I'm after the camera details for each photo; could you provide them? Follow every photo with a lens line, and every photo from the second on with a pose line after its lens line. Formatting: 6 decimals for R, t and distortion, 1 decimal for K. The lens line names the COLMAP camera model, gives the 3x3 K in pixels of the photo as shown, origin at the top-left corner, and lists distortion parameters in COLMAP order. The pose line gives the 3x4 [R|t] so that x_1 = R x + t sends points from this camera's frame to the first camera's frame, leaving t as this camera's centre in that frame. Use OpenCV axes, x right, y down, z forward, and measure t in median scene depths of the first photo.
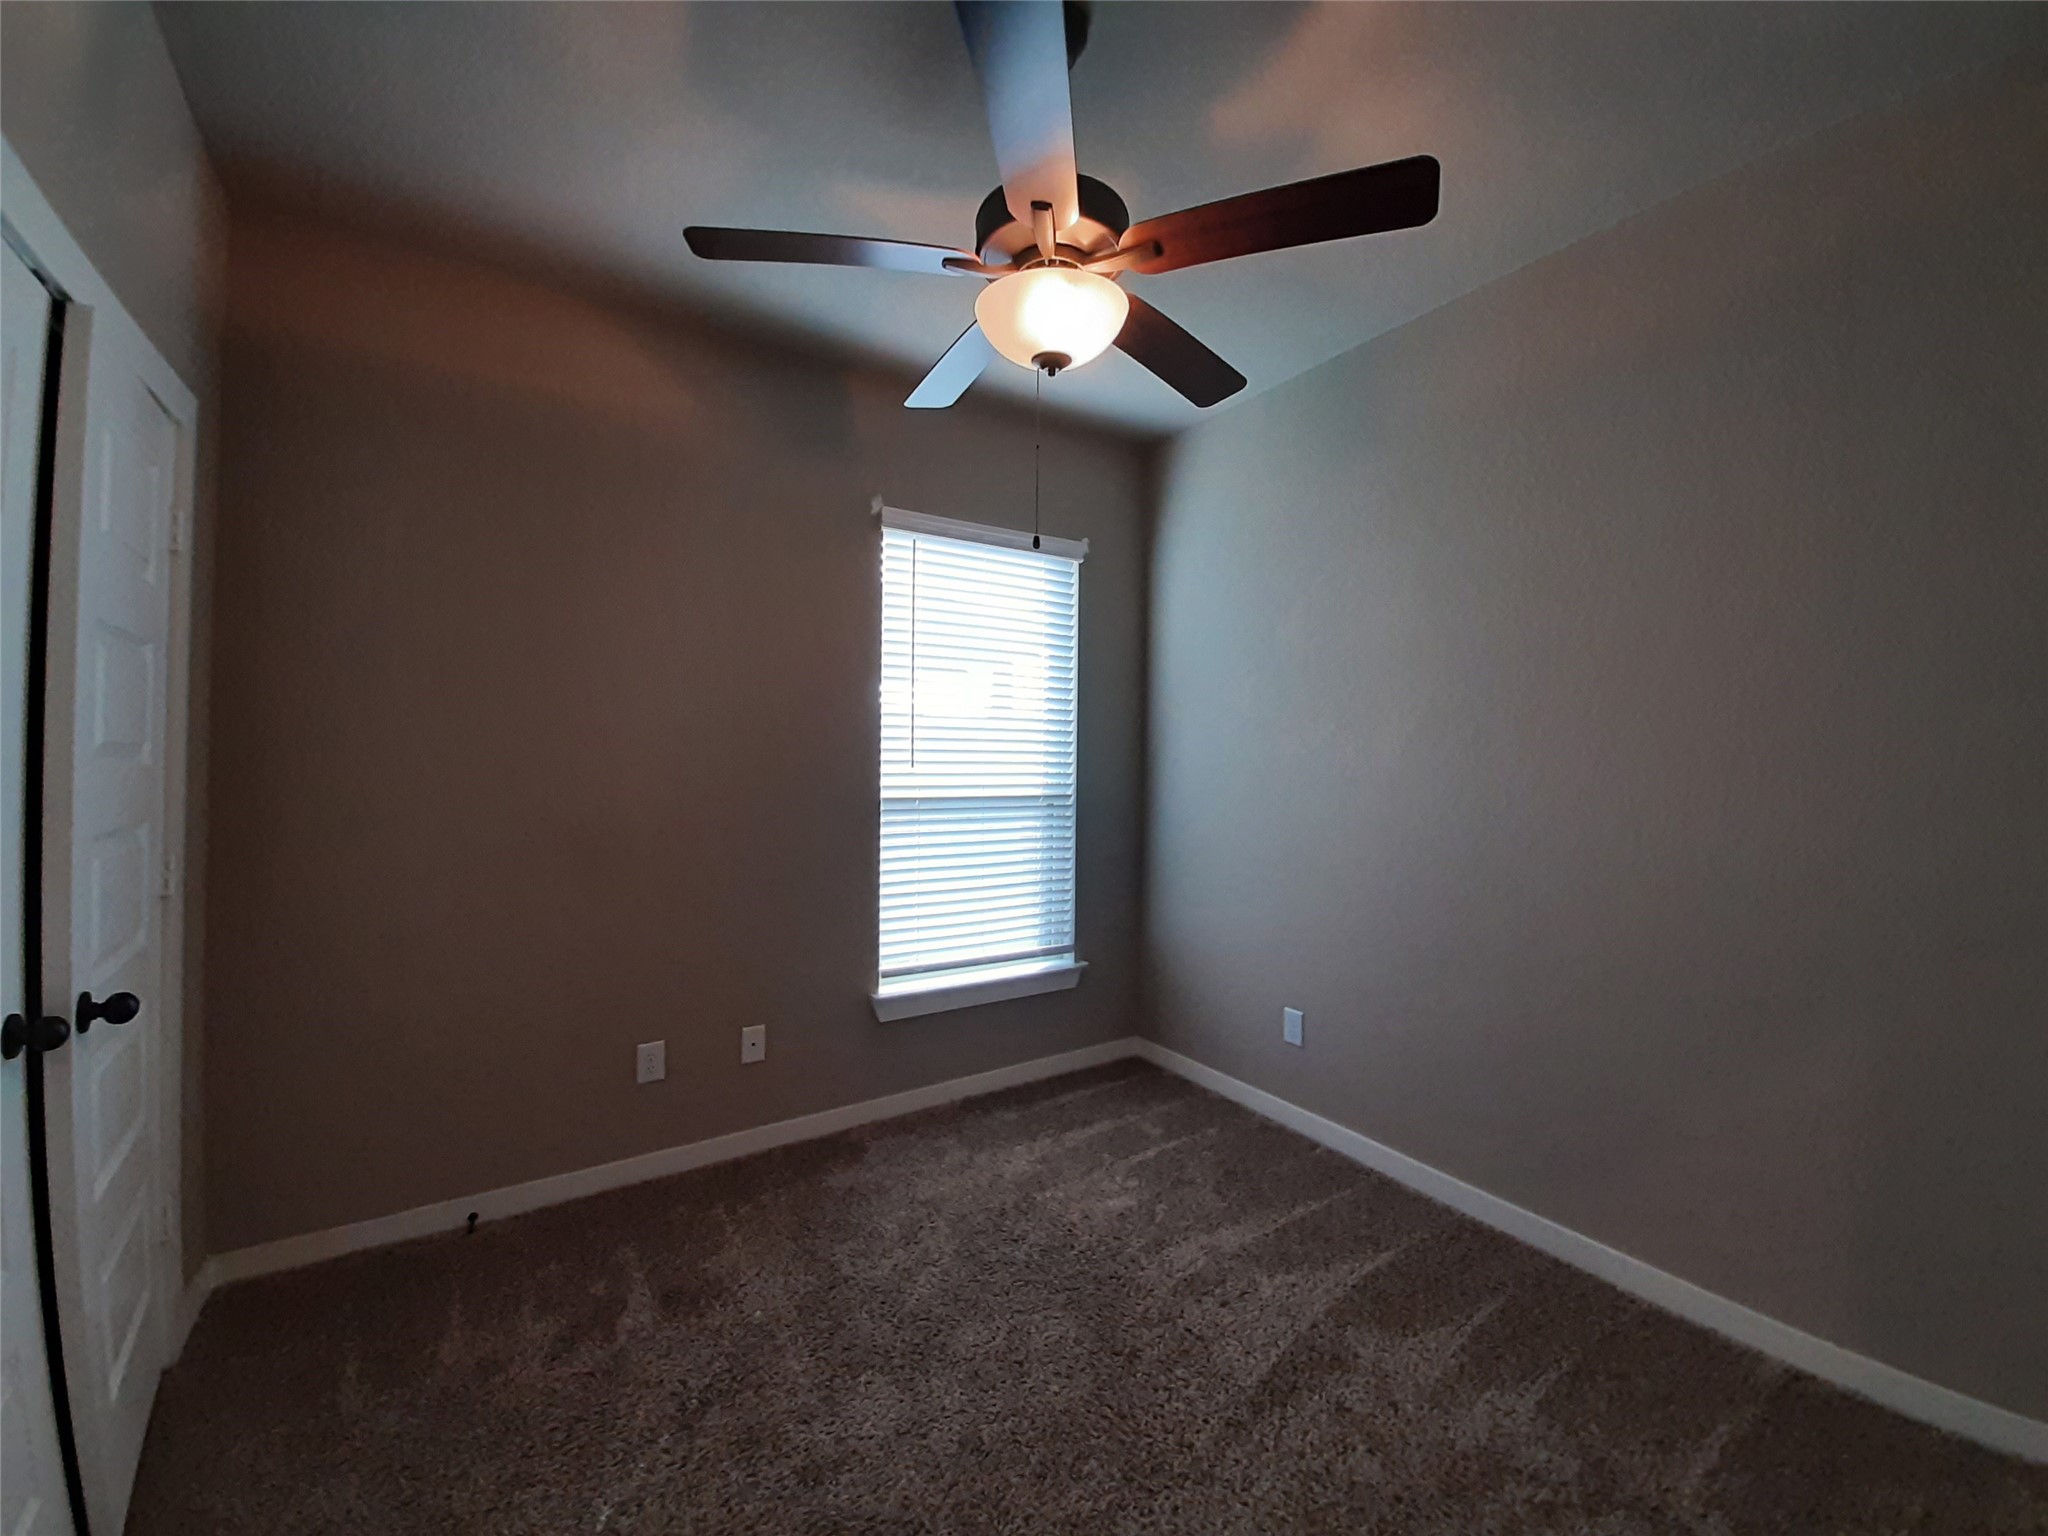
lens RADIAL K [[808.2, 0, 1032.2], [0, 808.2, 740.2], [0, 0, 1]] dist [-0.001541, -0.000535]
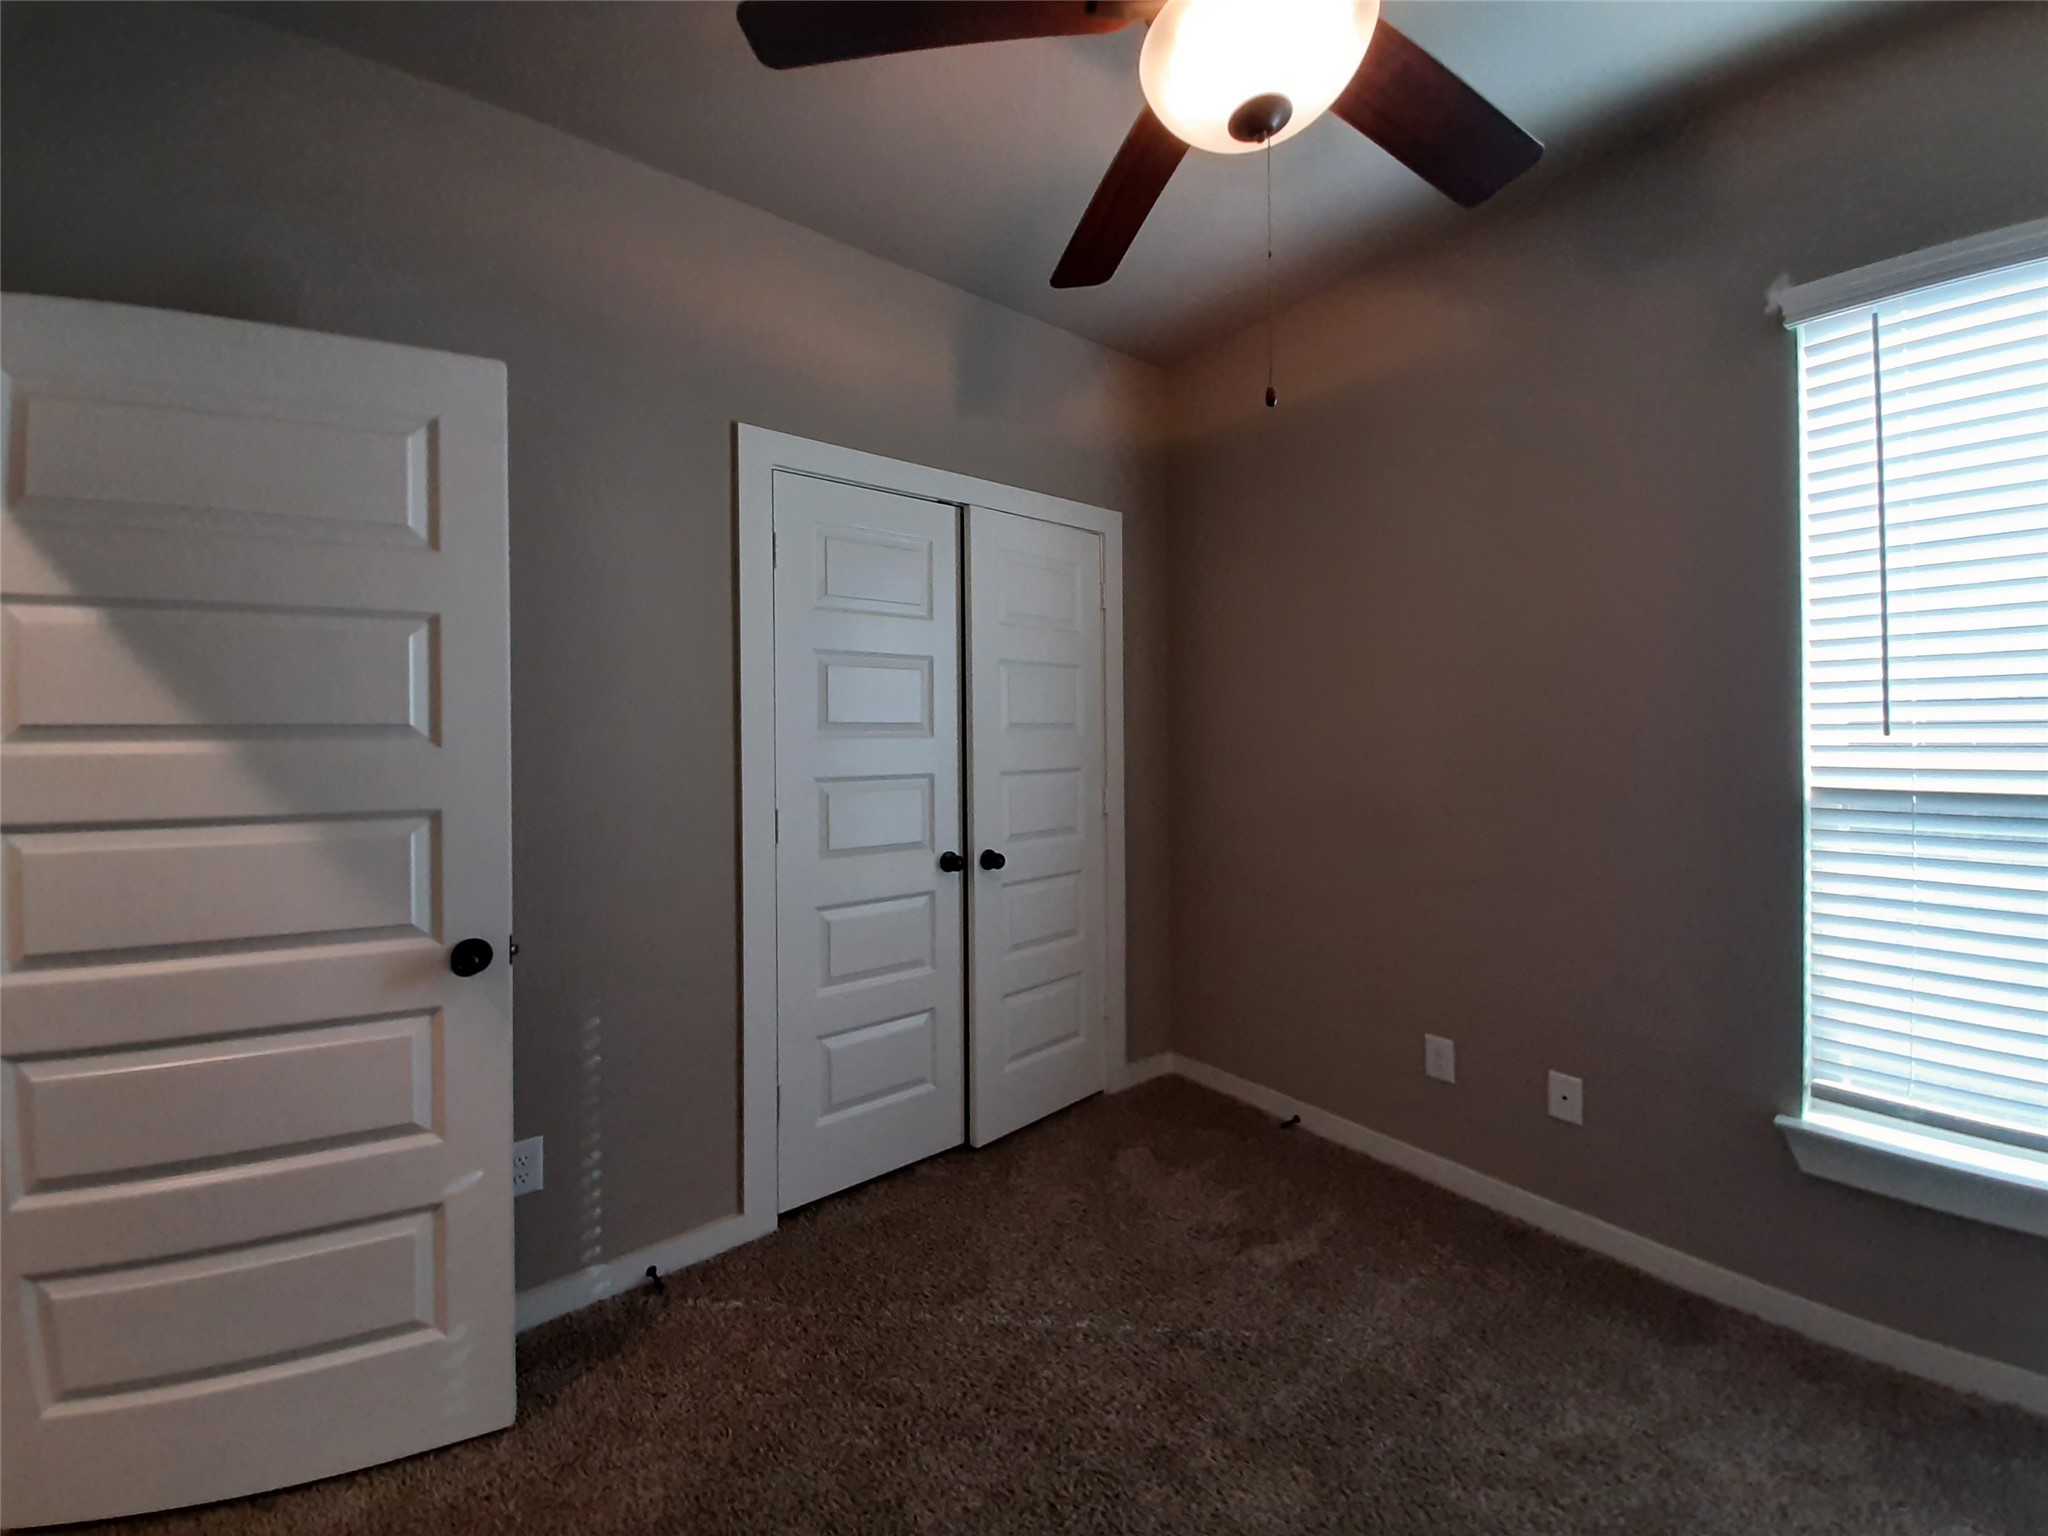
lens RADIAL K [[835.0, 0, 1024.7], [0, 835.0, 720.0], [0, 0, 1]] dist [-0.000267, -0.000033]
pose [[0.083125, -0.021380, -0.996310, 0.372078], [0.033419, 0.999267, -0.018655, 0.015524], [0.995979, -0.031745, 0.083779, 0.391811]]
